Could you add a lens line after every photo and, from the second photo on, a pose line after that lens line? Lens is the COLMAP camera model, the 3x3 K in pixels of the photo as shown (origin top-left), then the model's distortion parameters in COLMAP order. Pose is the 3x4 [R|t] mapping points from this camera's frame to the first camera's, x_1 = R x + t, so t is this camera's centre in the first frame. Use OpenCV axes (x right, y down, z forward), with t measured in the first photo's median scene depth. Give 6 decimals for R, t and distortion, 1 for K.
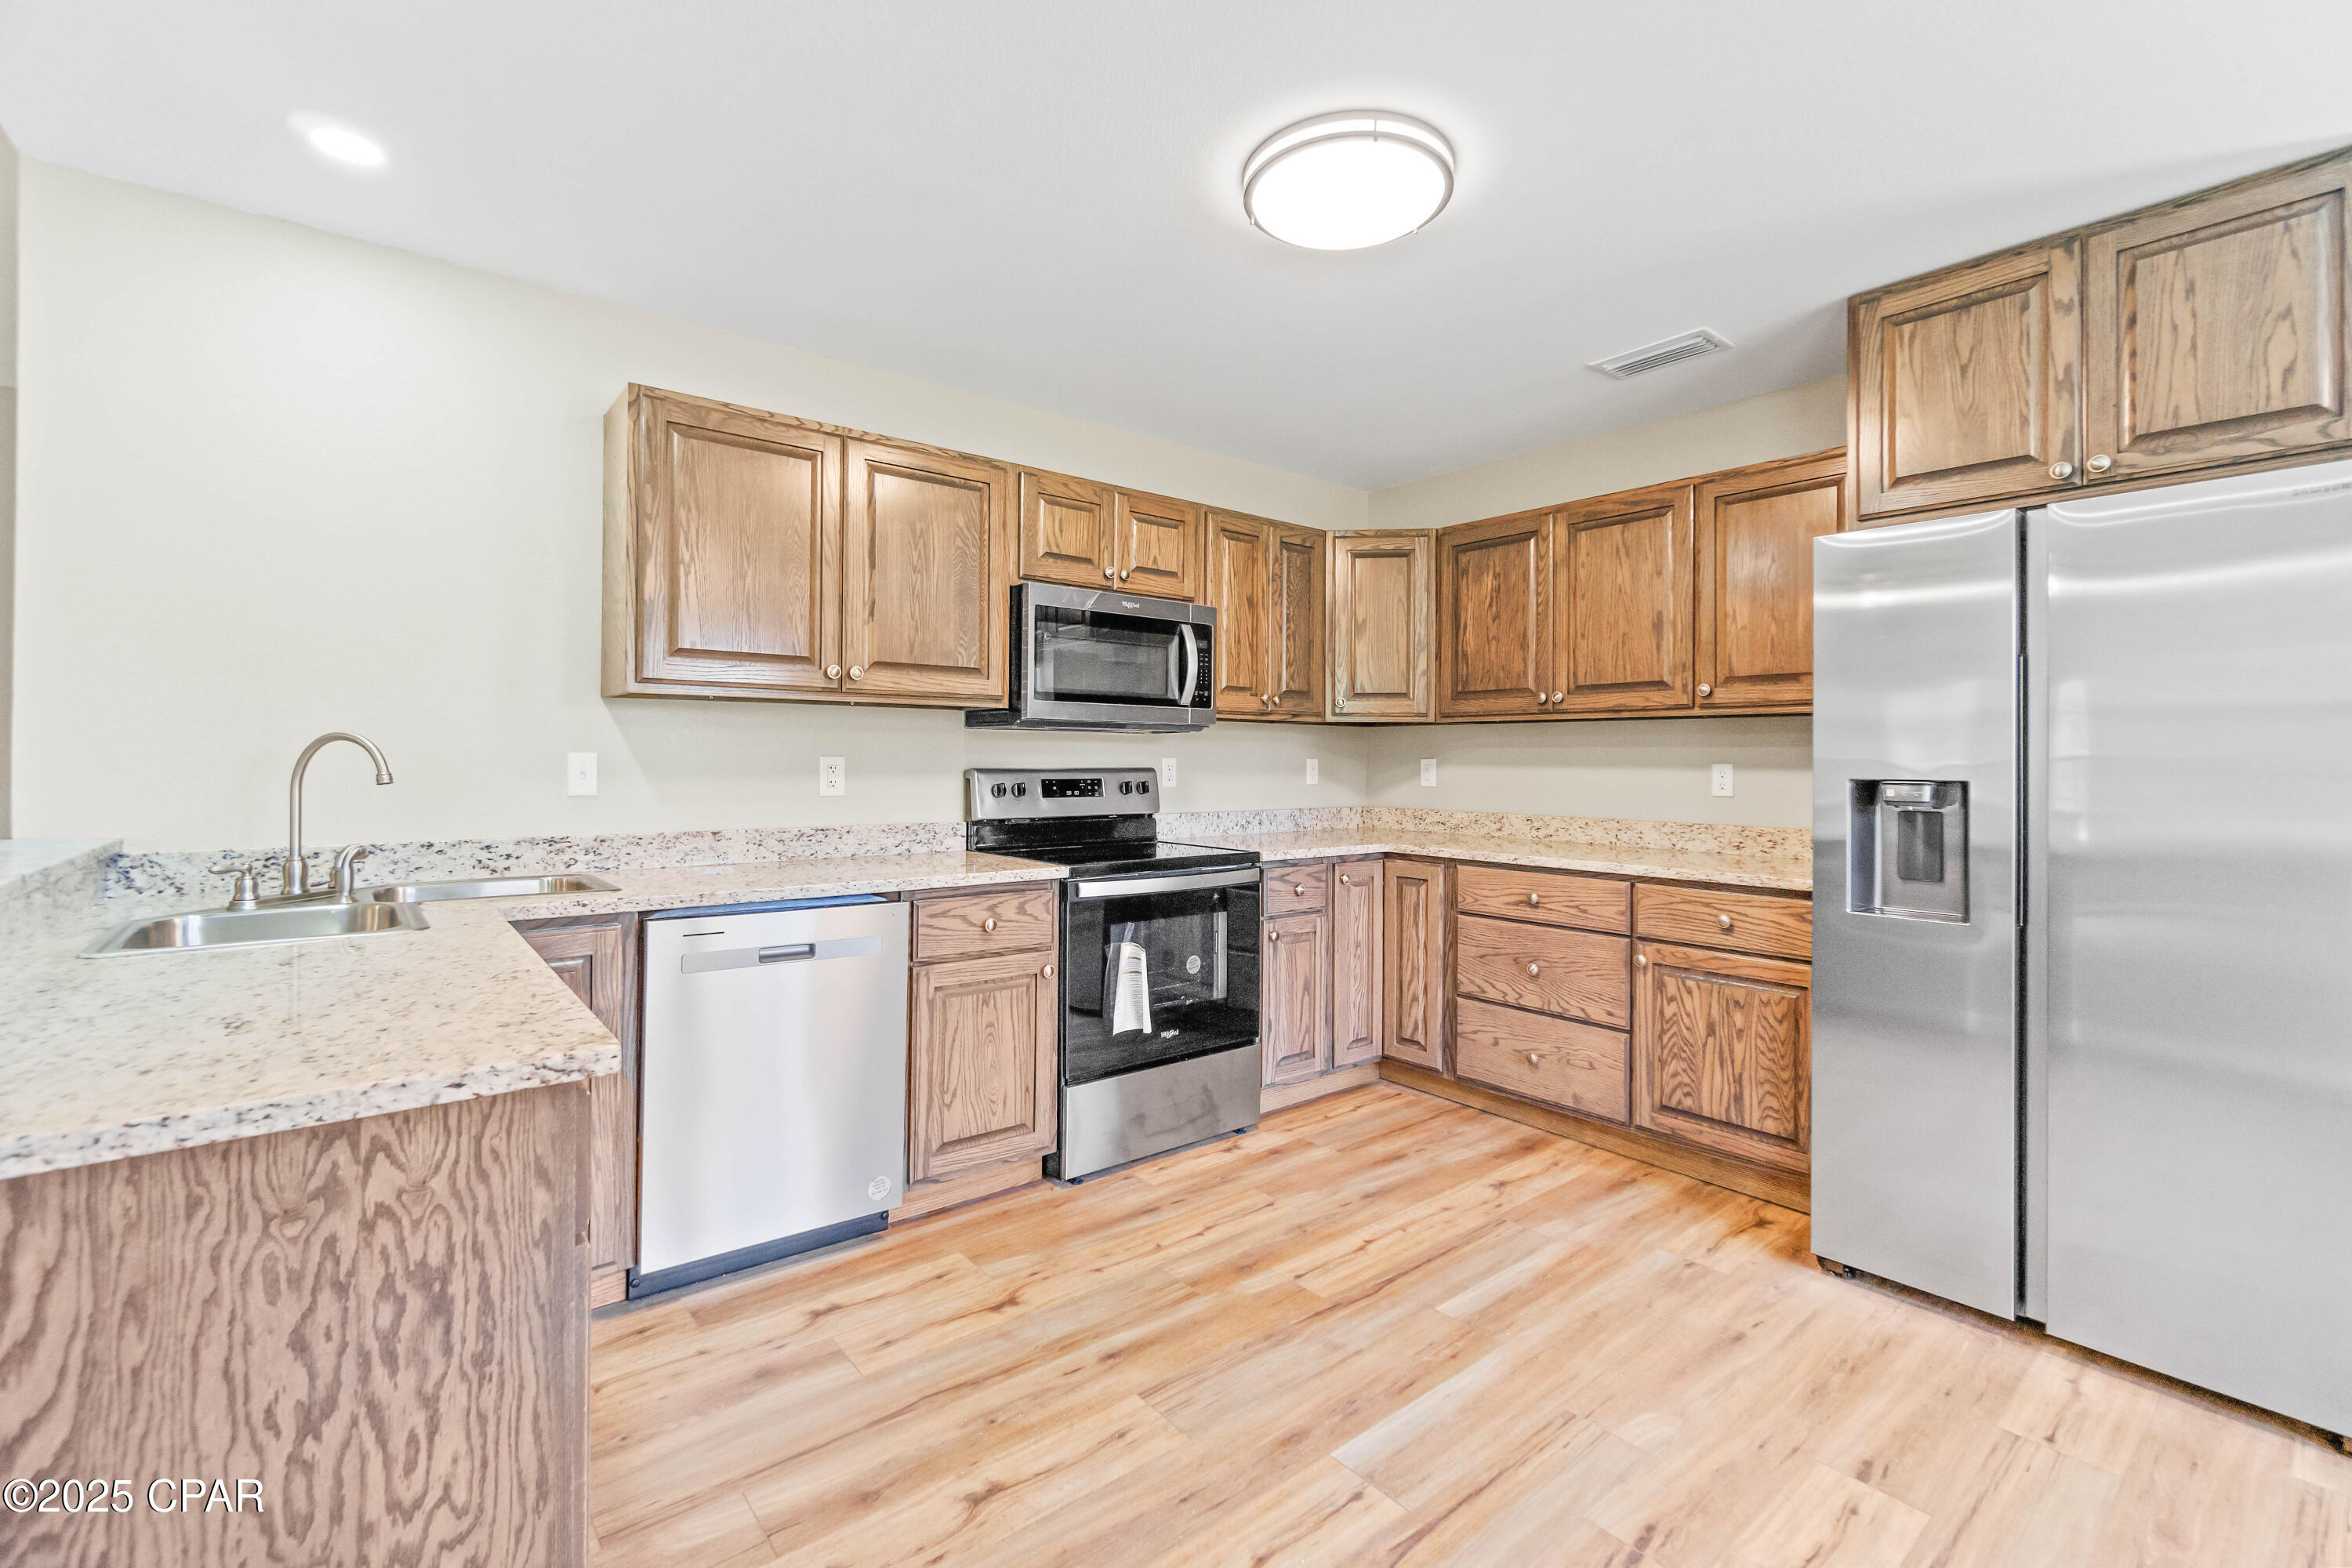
lens RADIAL K [[1032.9, 0, 1184.8], [0, 1032.9, 753.0], [0, 0, 1]] dist [-0.001022, 0.000238]
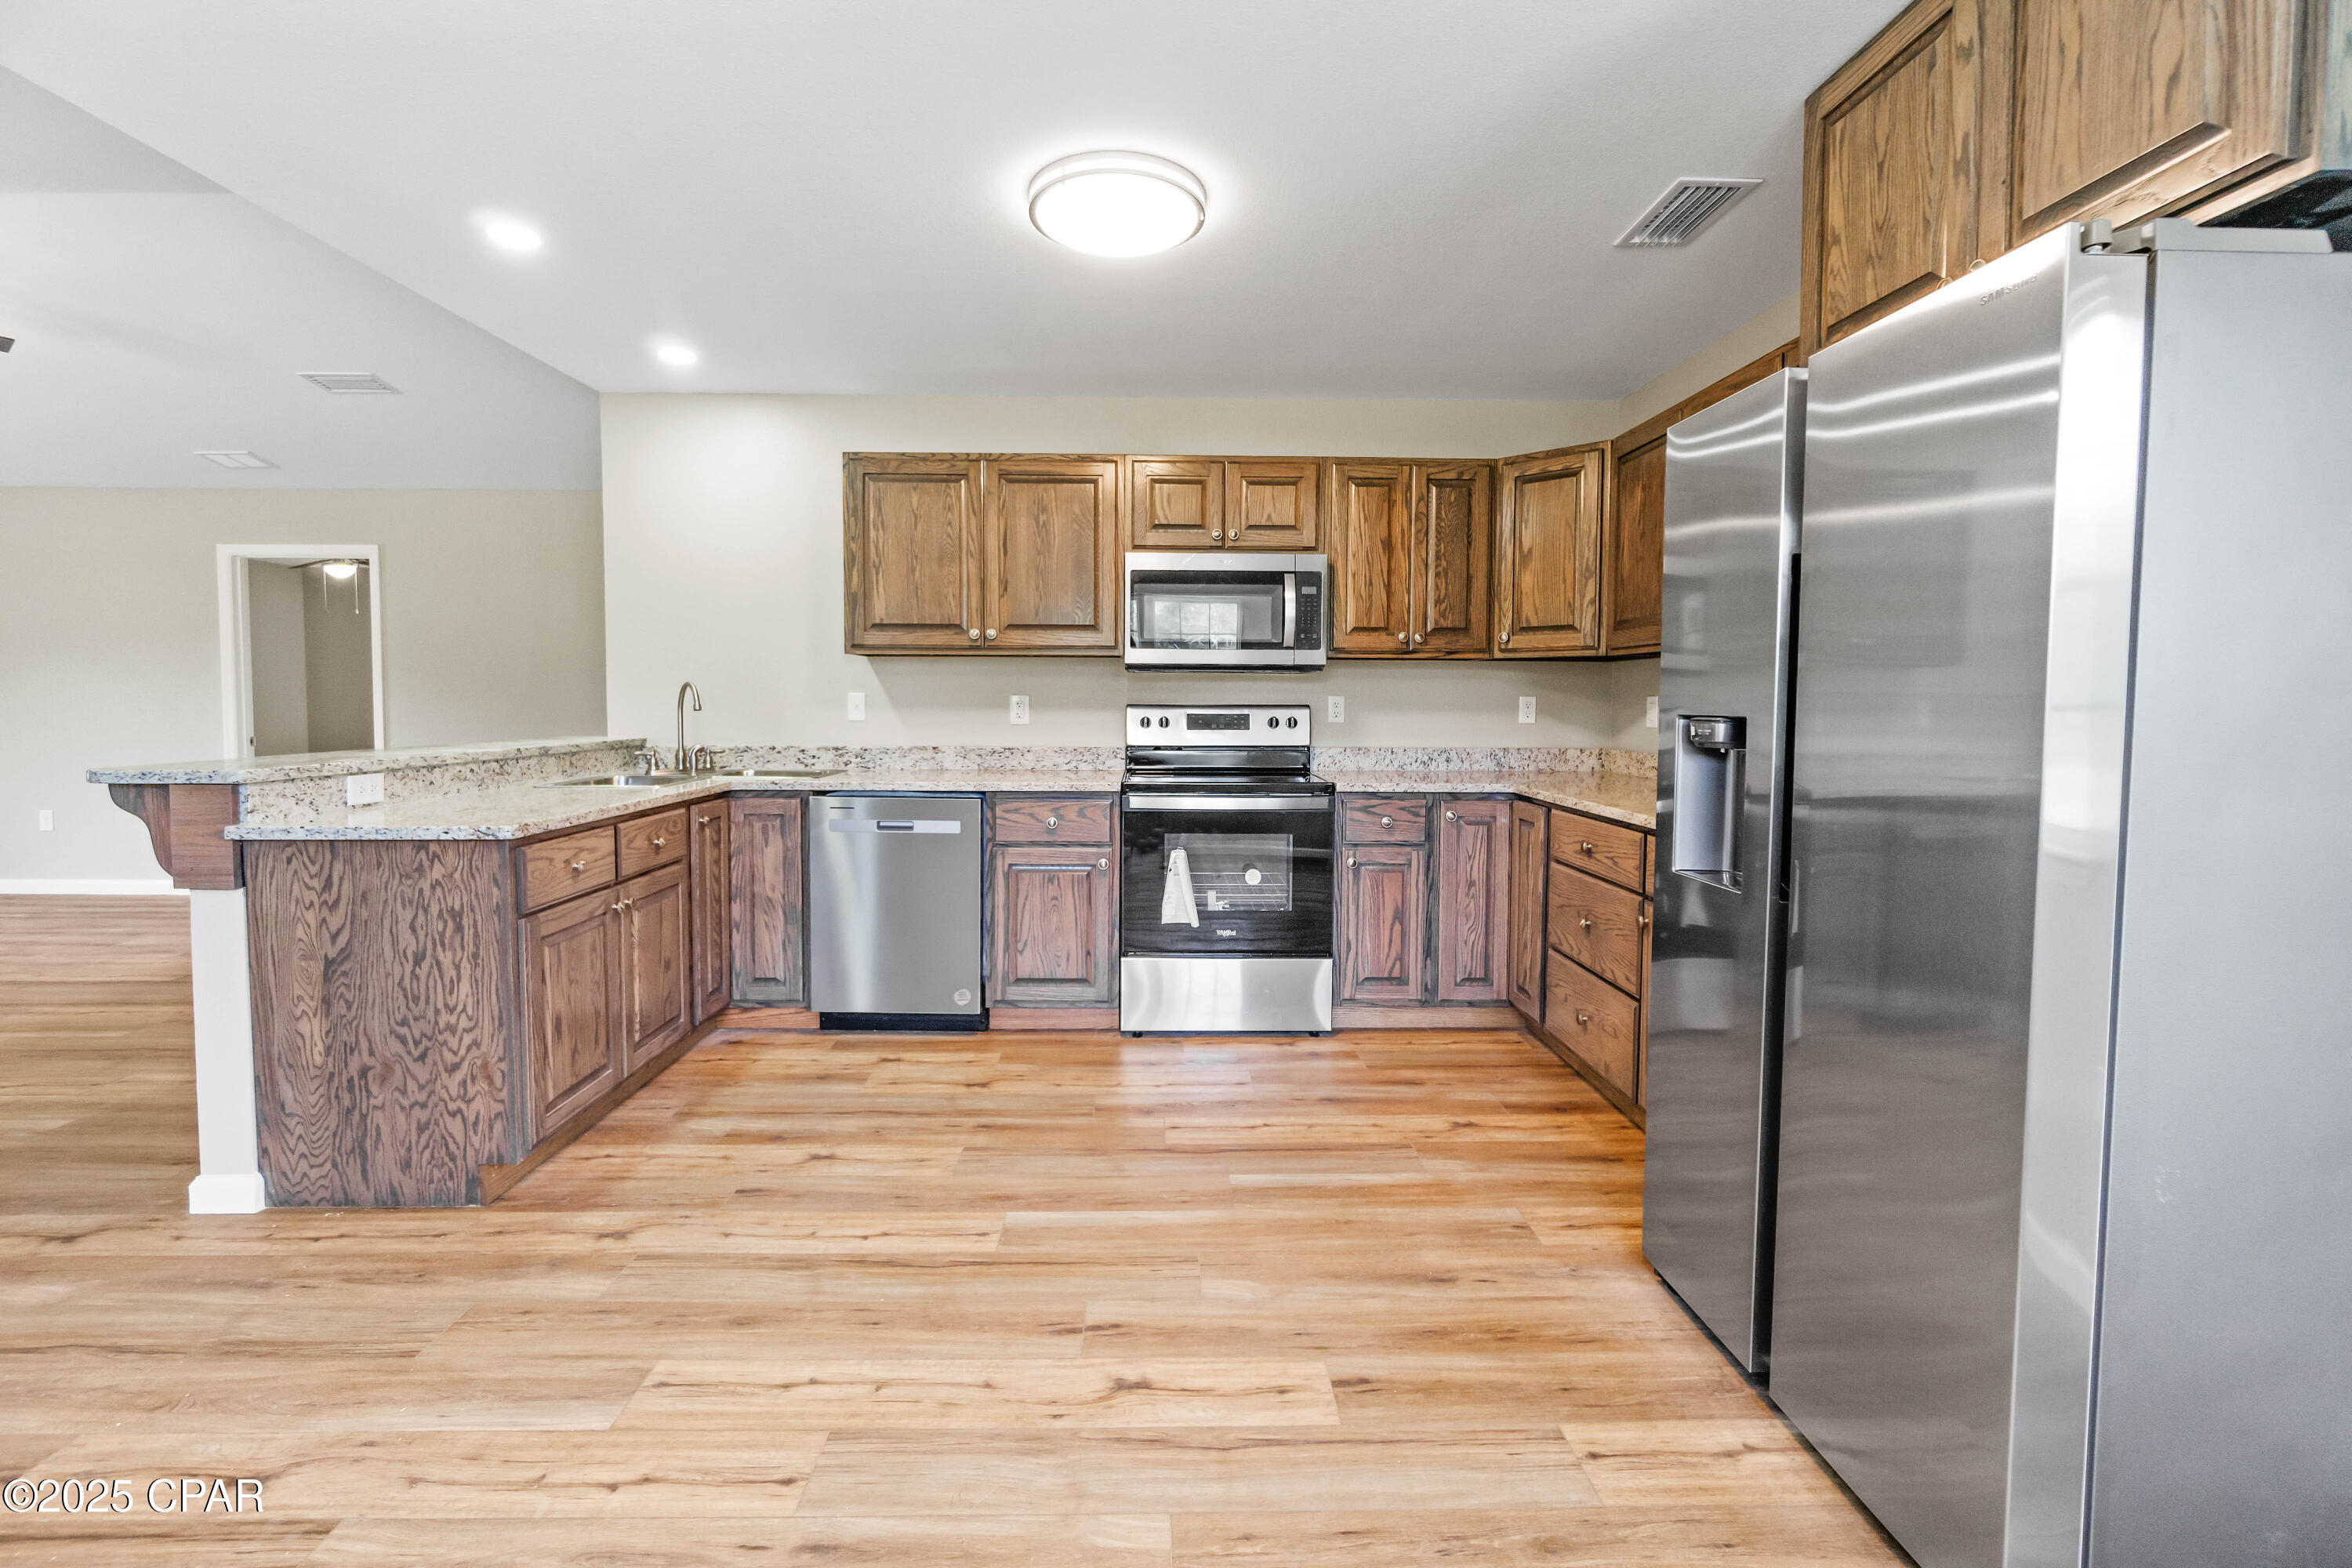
lens RADIAL K [[1029.0, 0, 1171.1], [0, 1029.0, 748.9], [0, 0, 1]] dist [-0.002924, -0.000087]
pose [[0.784701, 0.027738, -0.619253, 0.718766], [0.004103, 0.998744, 0.049935, 0.007952], [0.619861, -0.041725, 0.783602, 0.071020]]
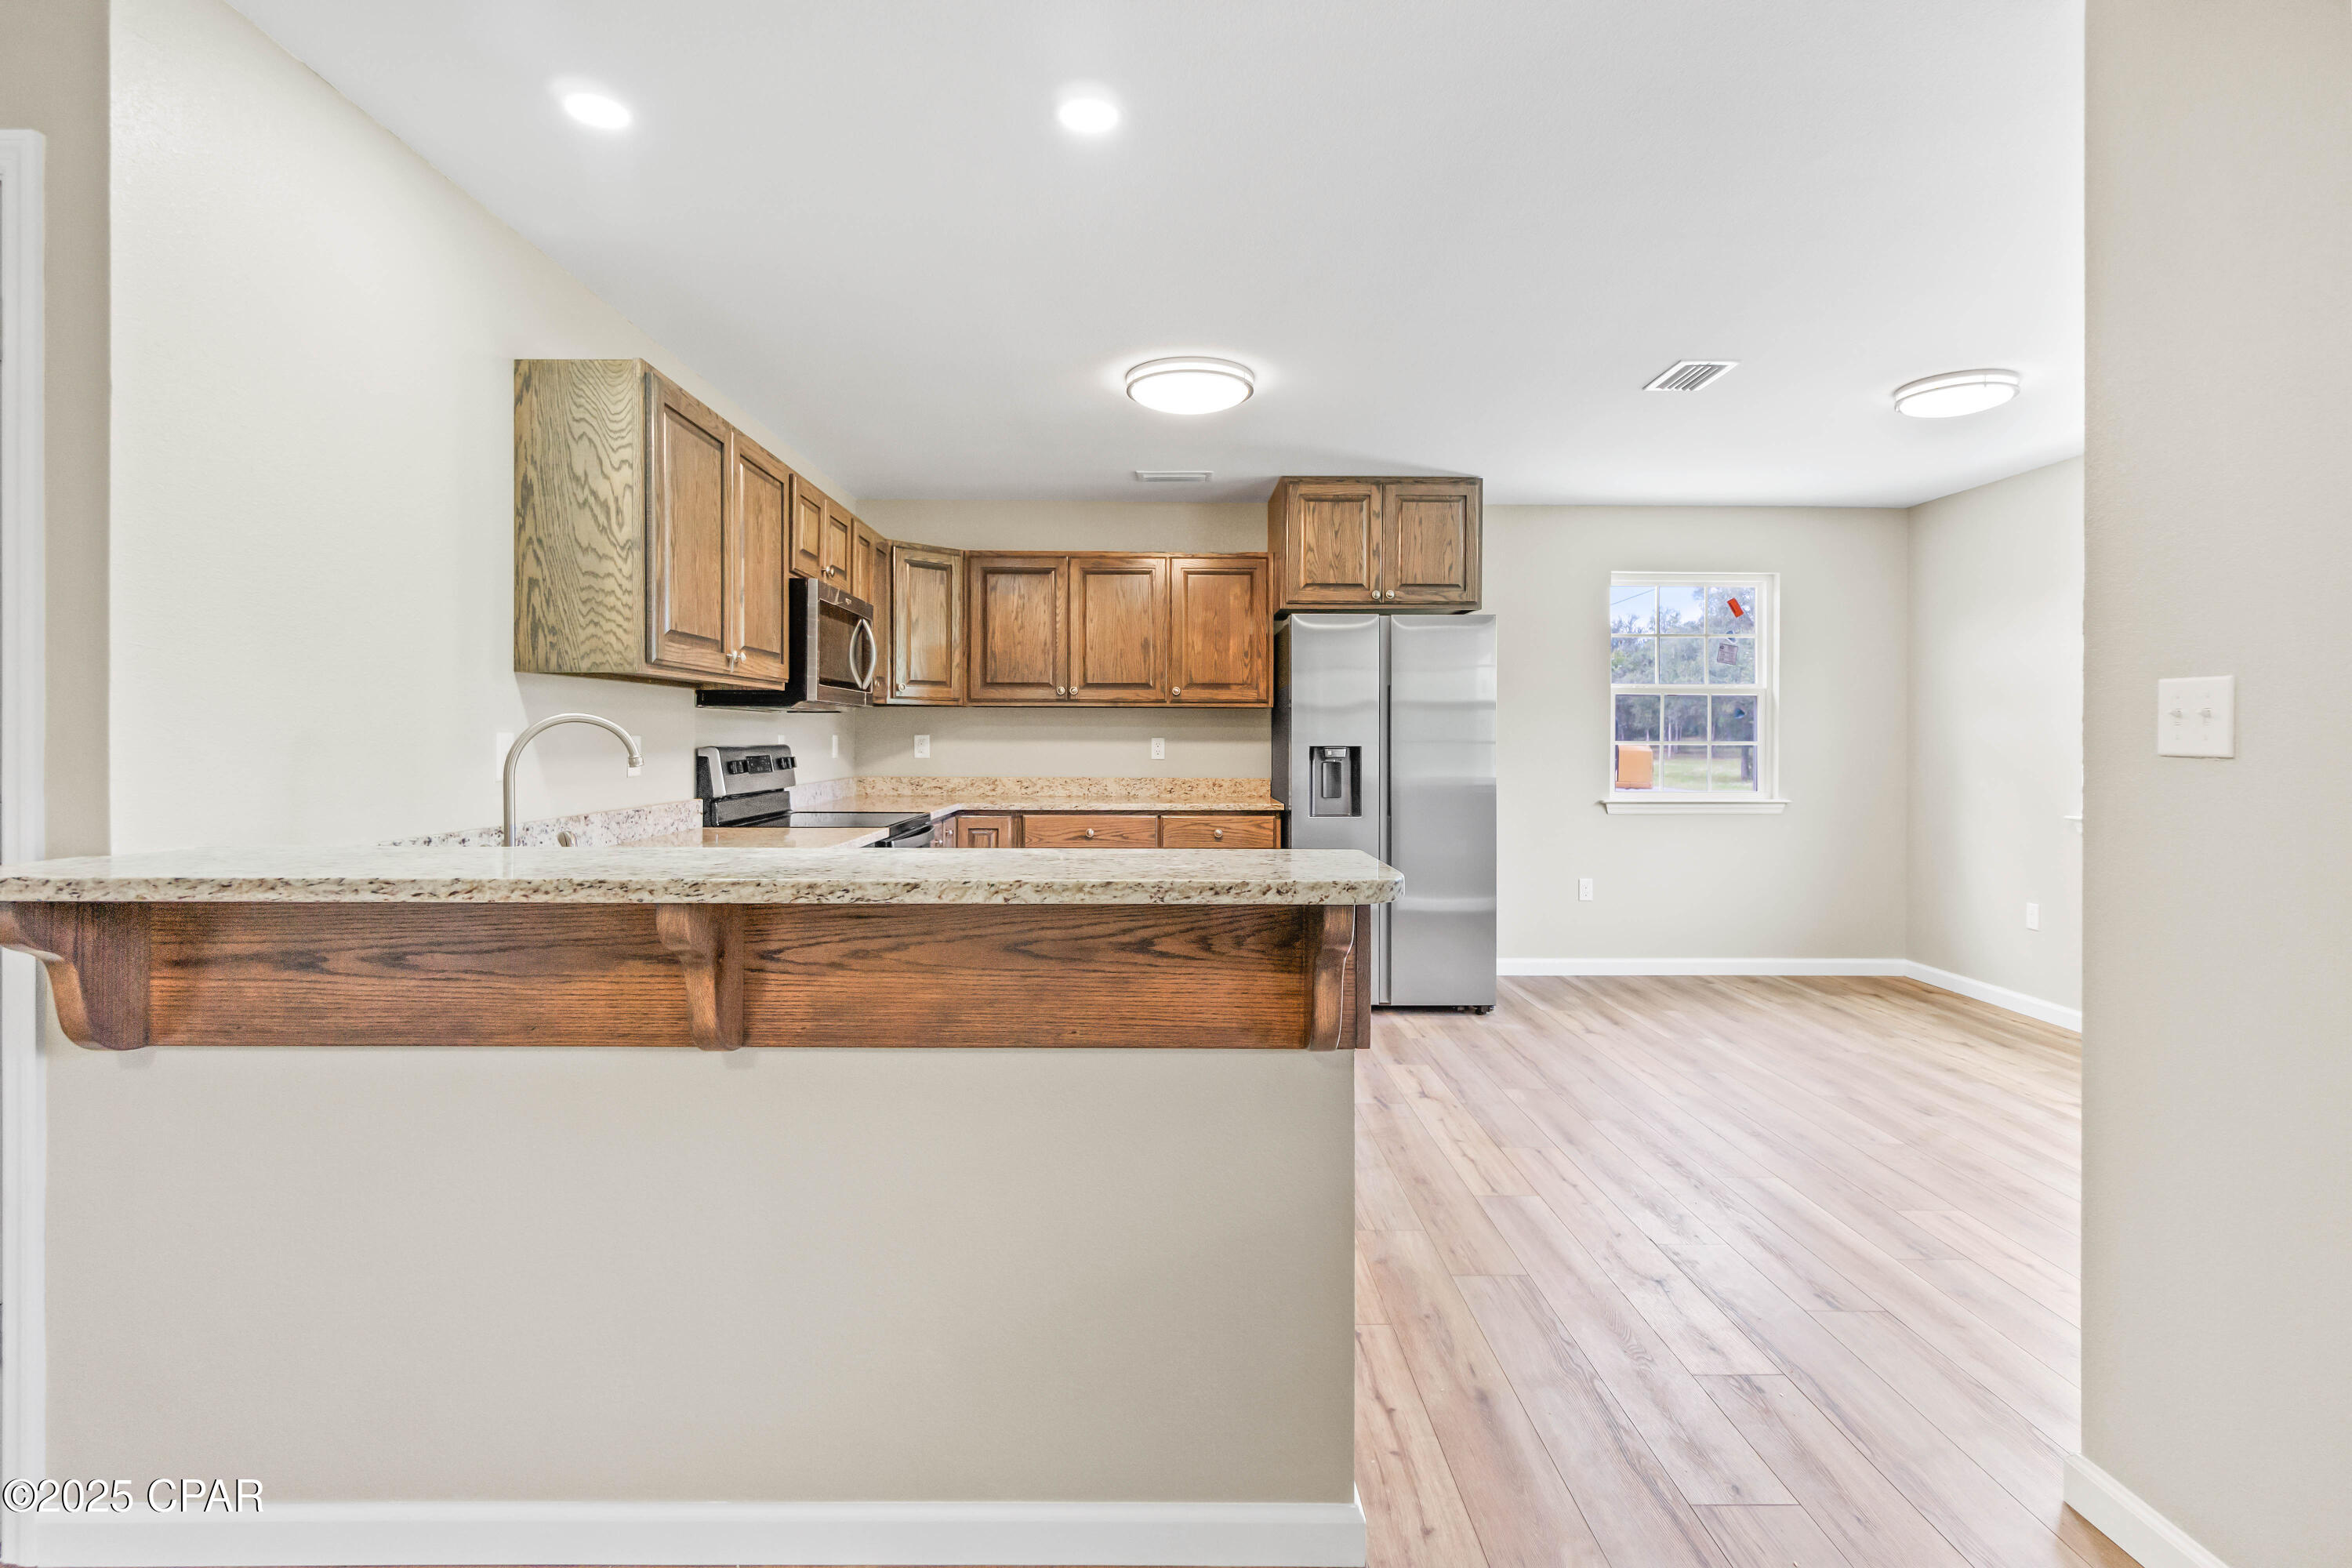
lens RADIAL K [[1121.8, 0, 1169.5], [0, 1121.8, 740.0], [0, 0, 1]] dist [0.000430, 0.000035]
pose [[0.626926, -0.006559, 0.779052, -0.939159], [-0.004525, 0.999917, 0.012060, -0.008376], [-0.779066, -0.011086, 0.626844, -0.066212]]
